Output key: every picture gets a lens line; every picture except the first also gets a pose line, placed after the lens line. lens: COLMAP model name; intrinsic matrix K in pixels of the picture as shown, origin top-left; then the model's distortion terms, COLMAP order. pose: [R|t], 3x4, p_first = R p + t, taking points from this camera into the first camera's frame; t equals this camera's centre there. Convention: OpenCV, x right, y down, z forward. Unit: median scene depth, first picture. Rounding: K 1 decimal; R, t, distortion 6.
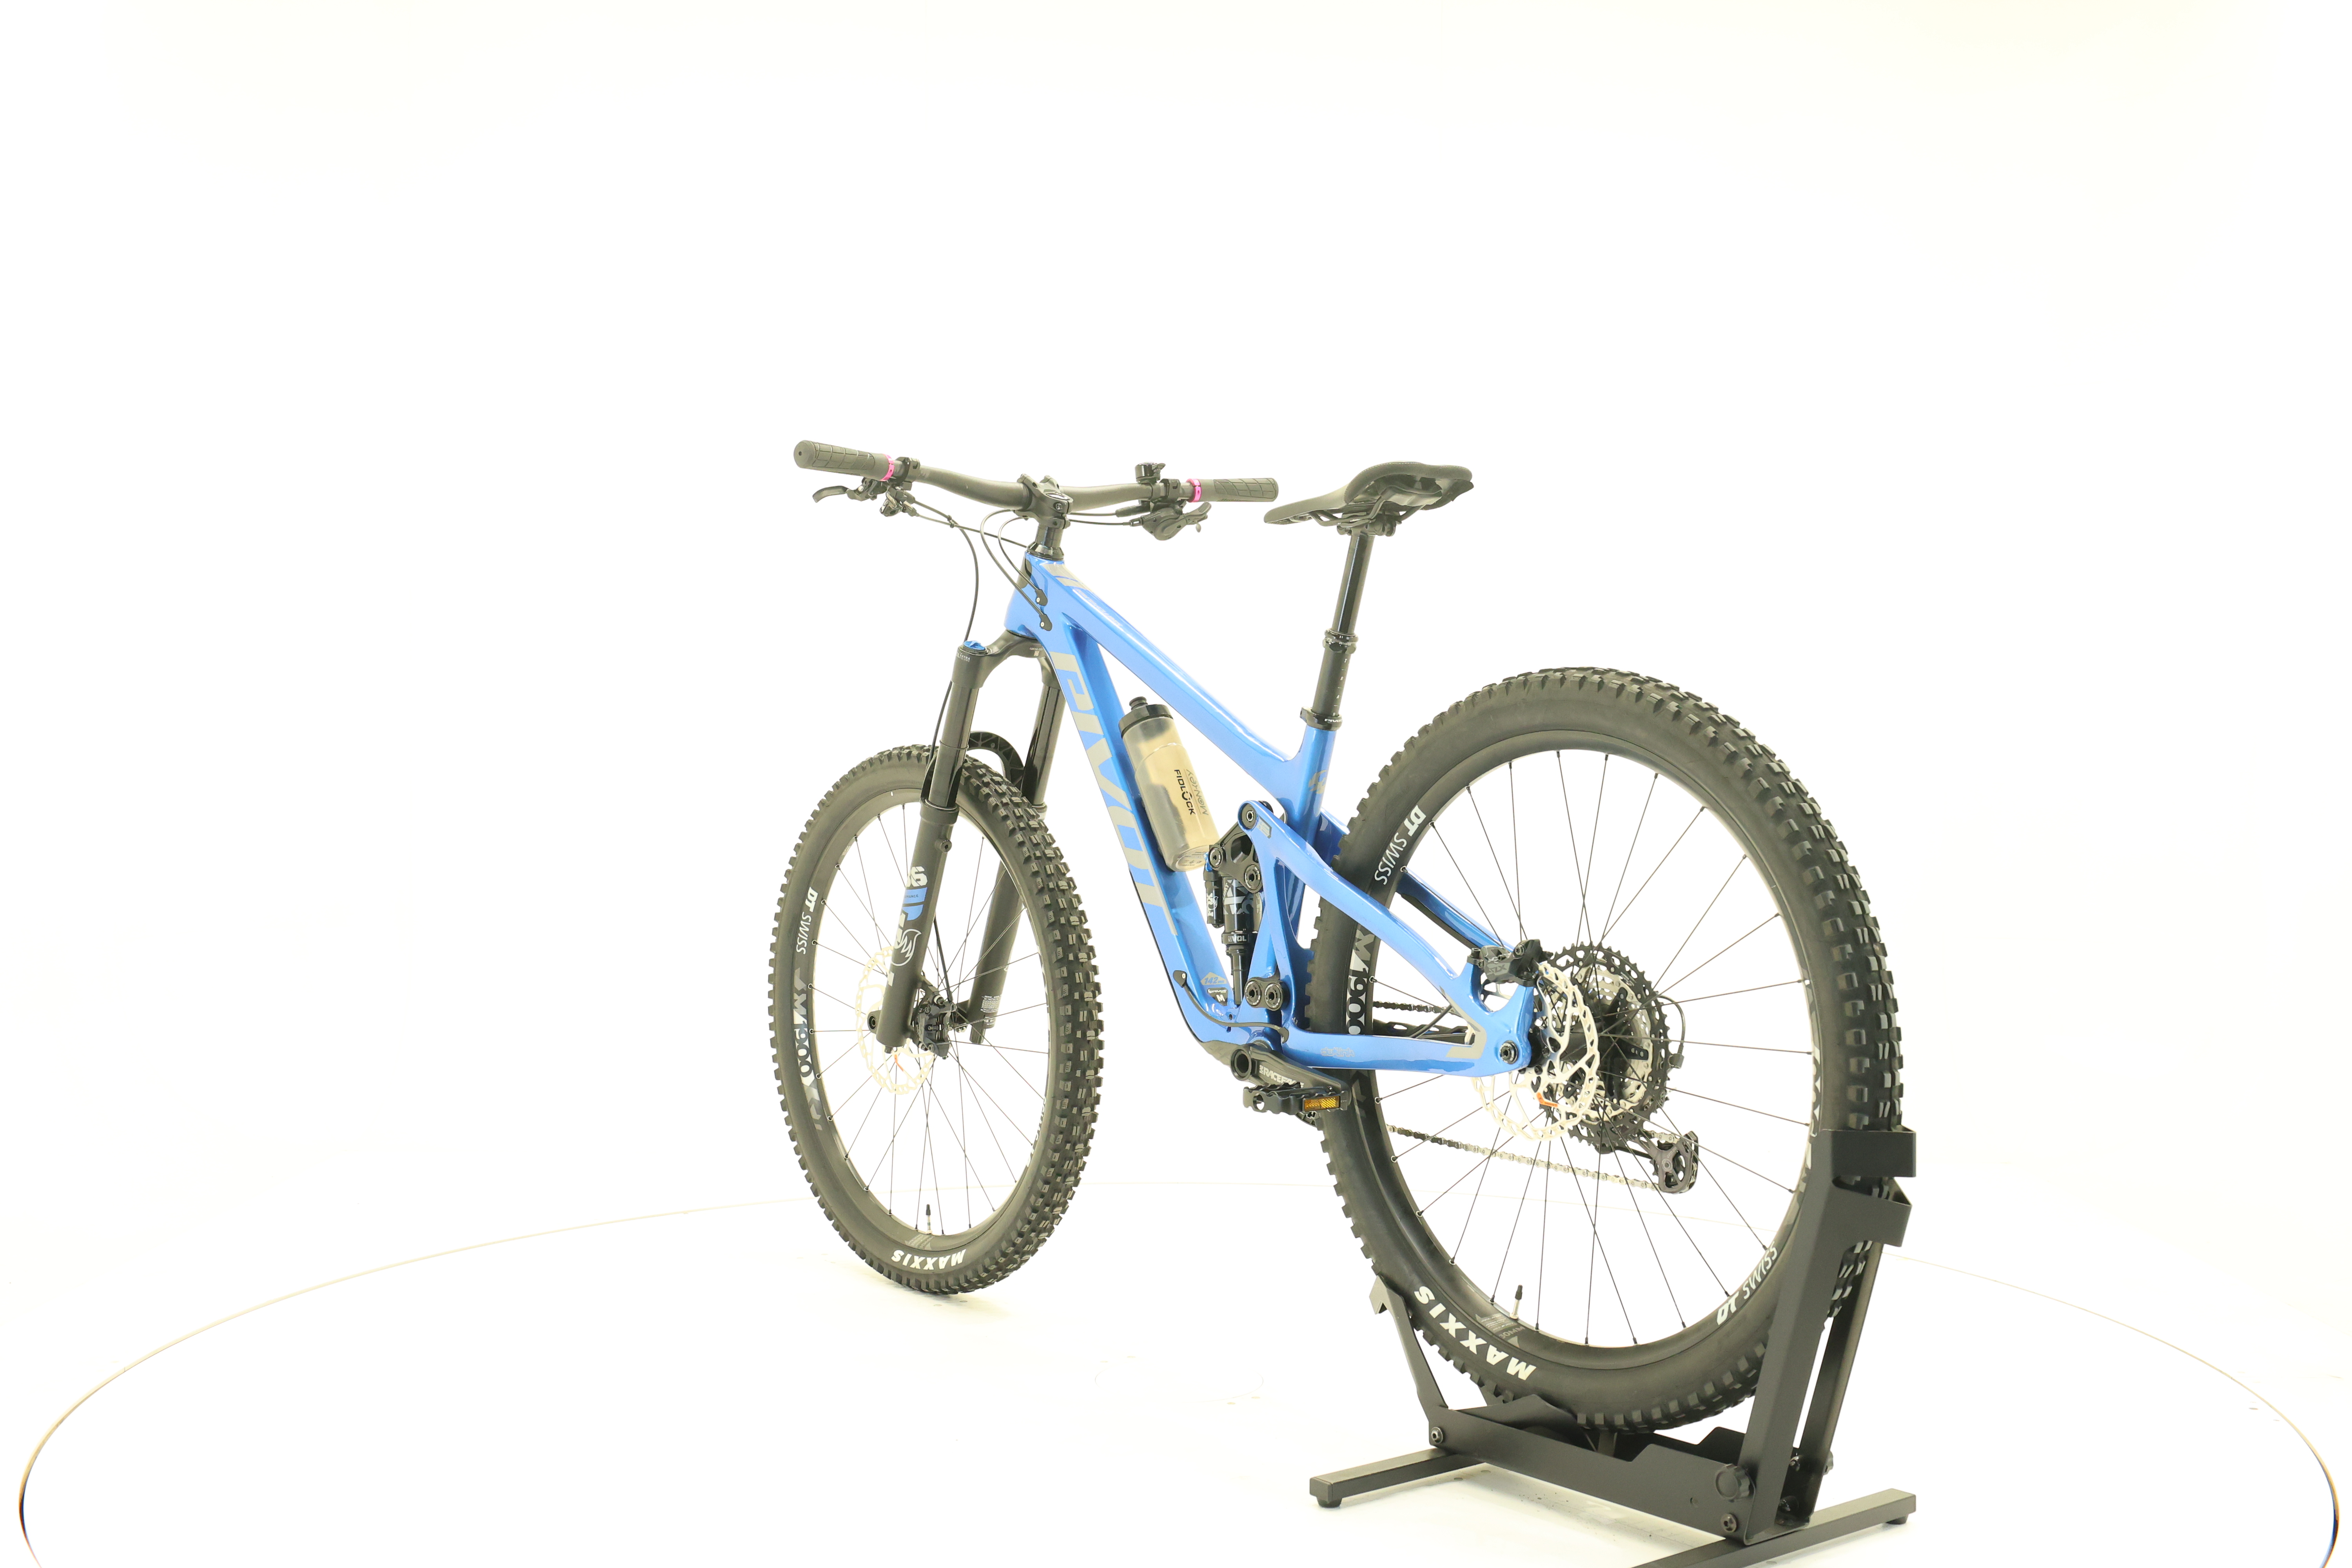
lens RADIAL K [[2506.9, 0, 1175.5], [0, 2506.9, 726.3], [0, 0, 1]] dist [-0.018035, 0.003494]
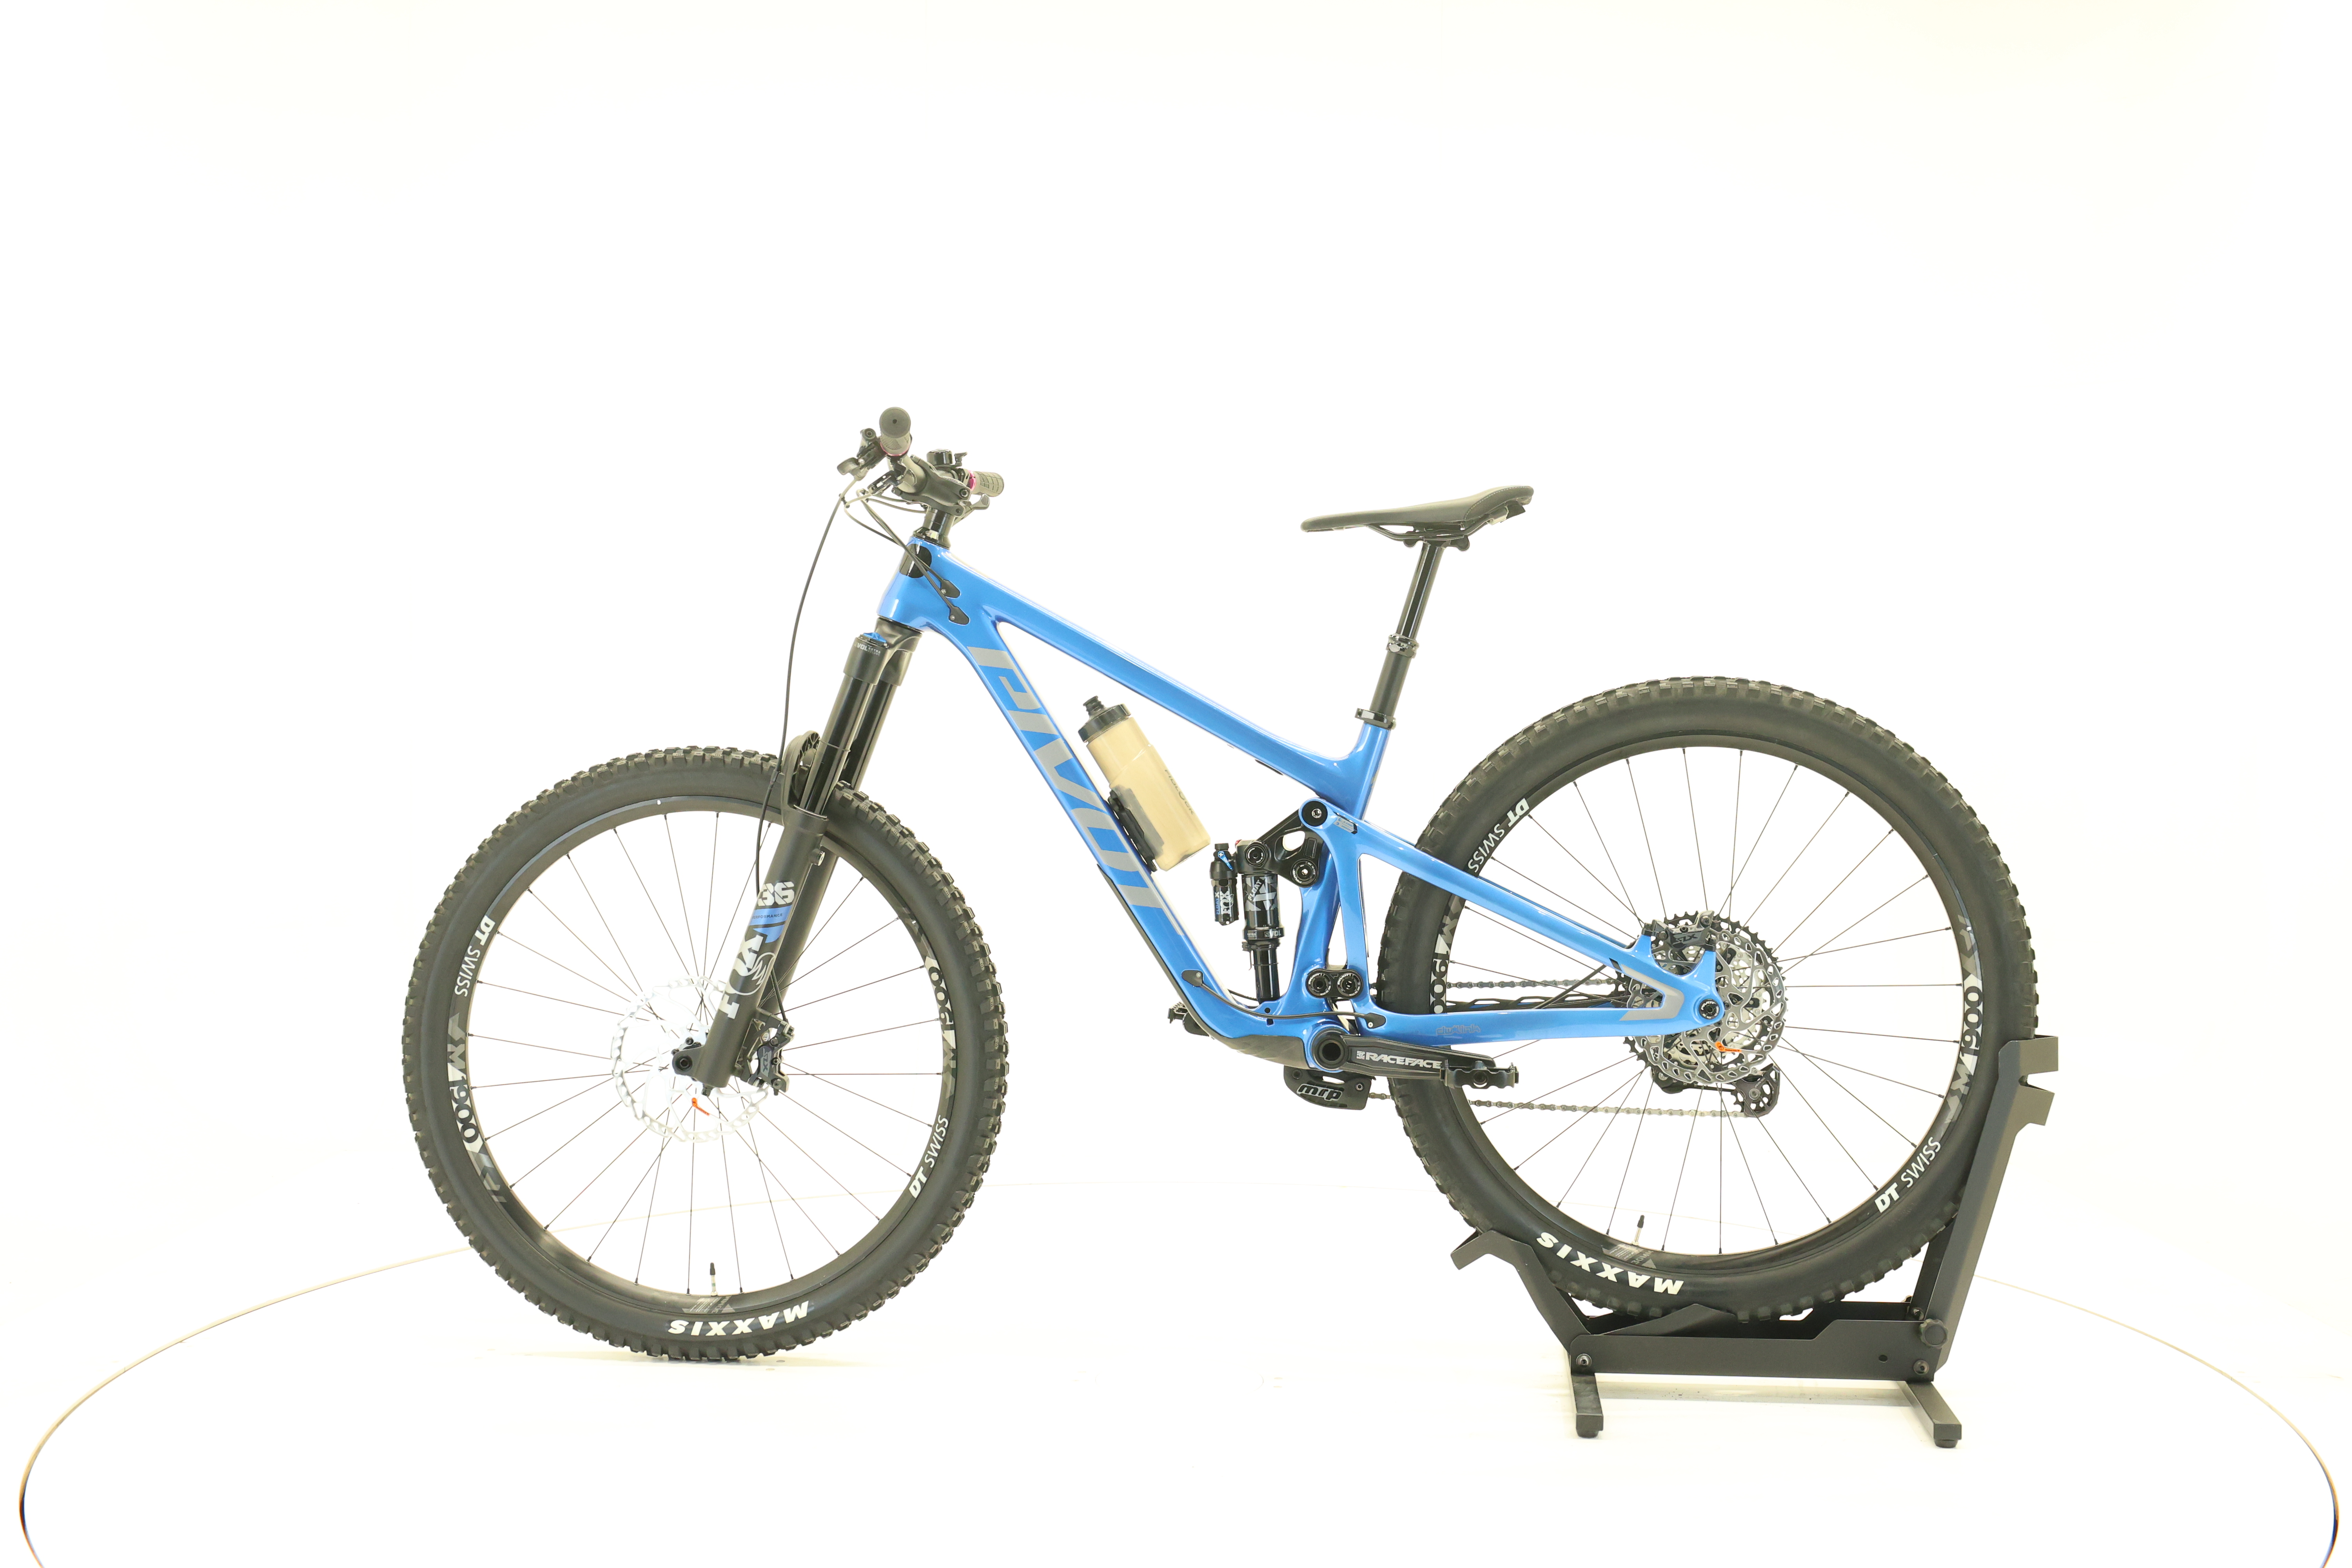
lens RADIAL K [[2506.9, 0, 1175.5], [0, 2506.9, 726.3], [0, 0, 1]] dist [-0.018035, 0.003494]
pose [[0.704099, -0.001707, 0.710100, -0.769892], [-0.001252, 0.999993, 0.003646, -0.003746], [-0.710101, -0.003456, 0.704091, 0.323890]]
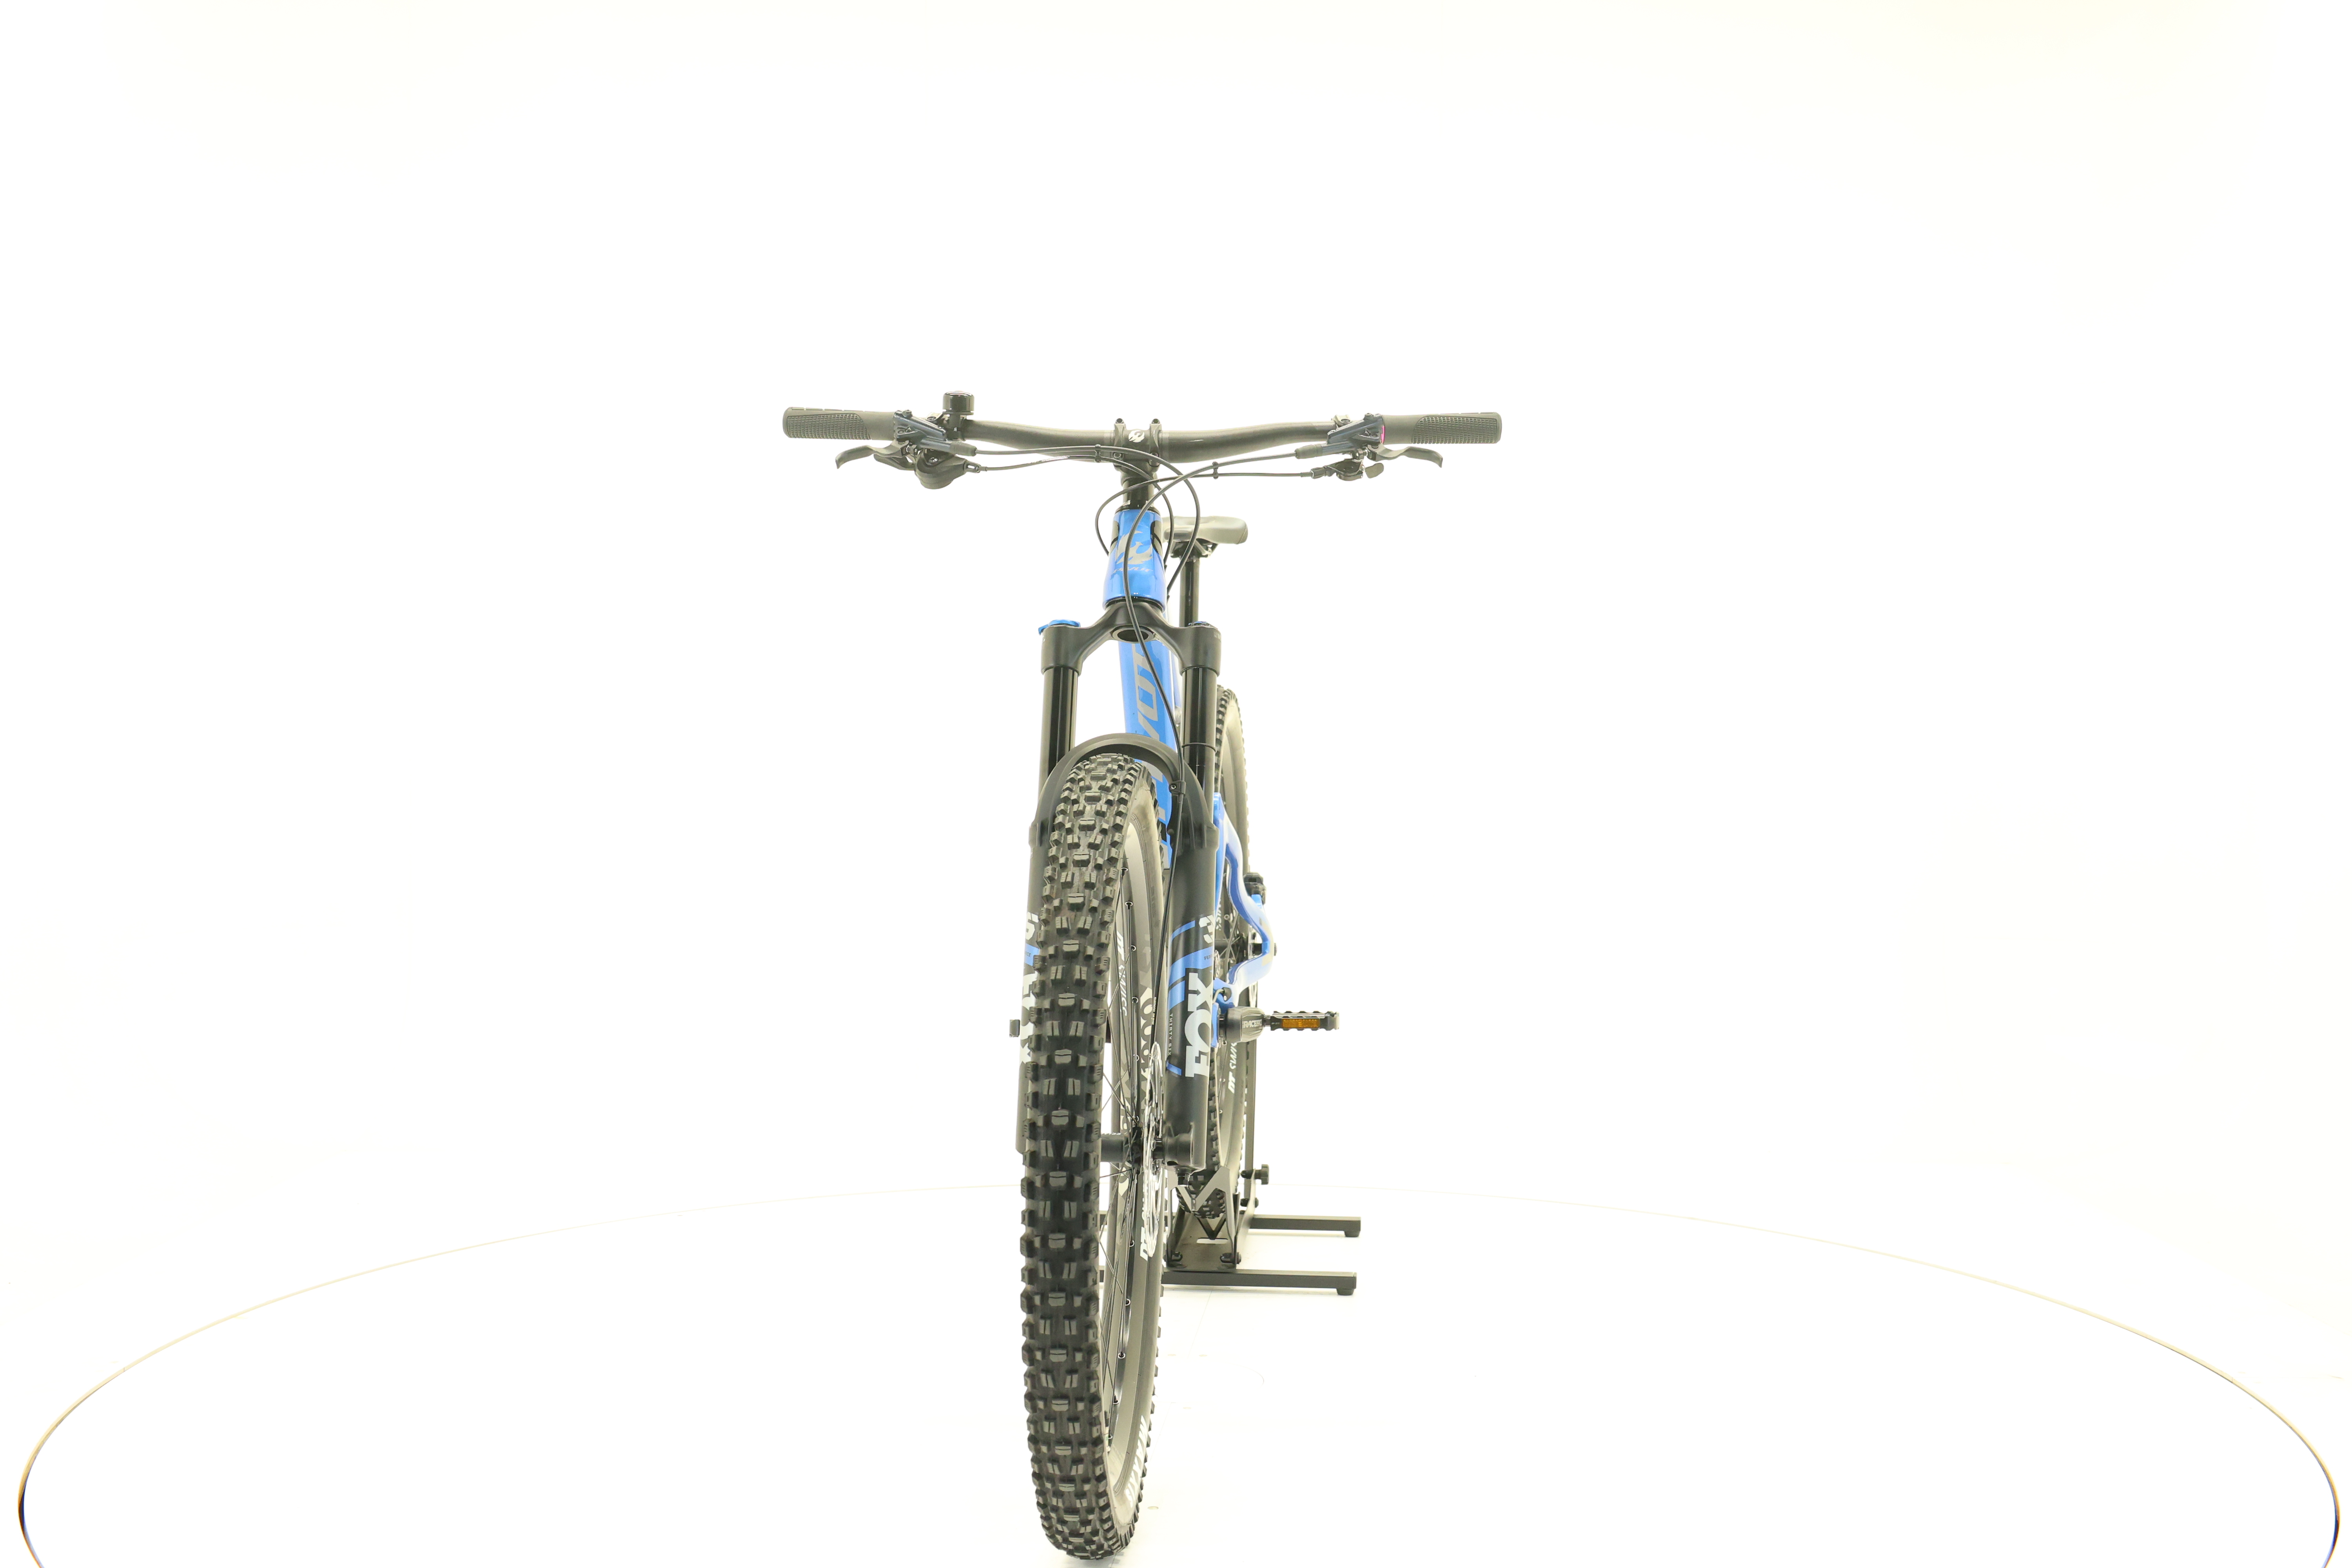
lens RADIAL K [[2506.9, 0, 1175.5], [0, 2506.9, 726.3], [0, 0, 1]] dist [-0.018035, 0.003494]
pose [[-0.720197, -0.006925, 0.693735, -0.748199], [-0.006666, 0.999973, 0.003061, -0.003118], [-0.693738, -0.002420, -0.720224, 1.869984]]
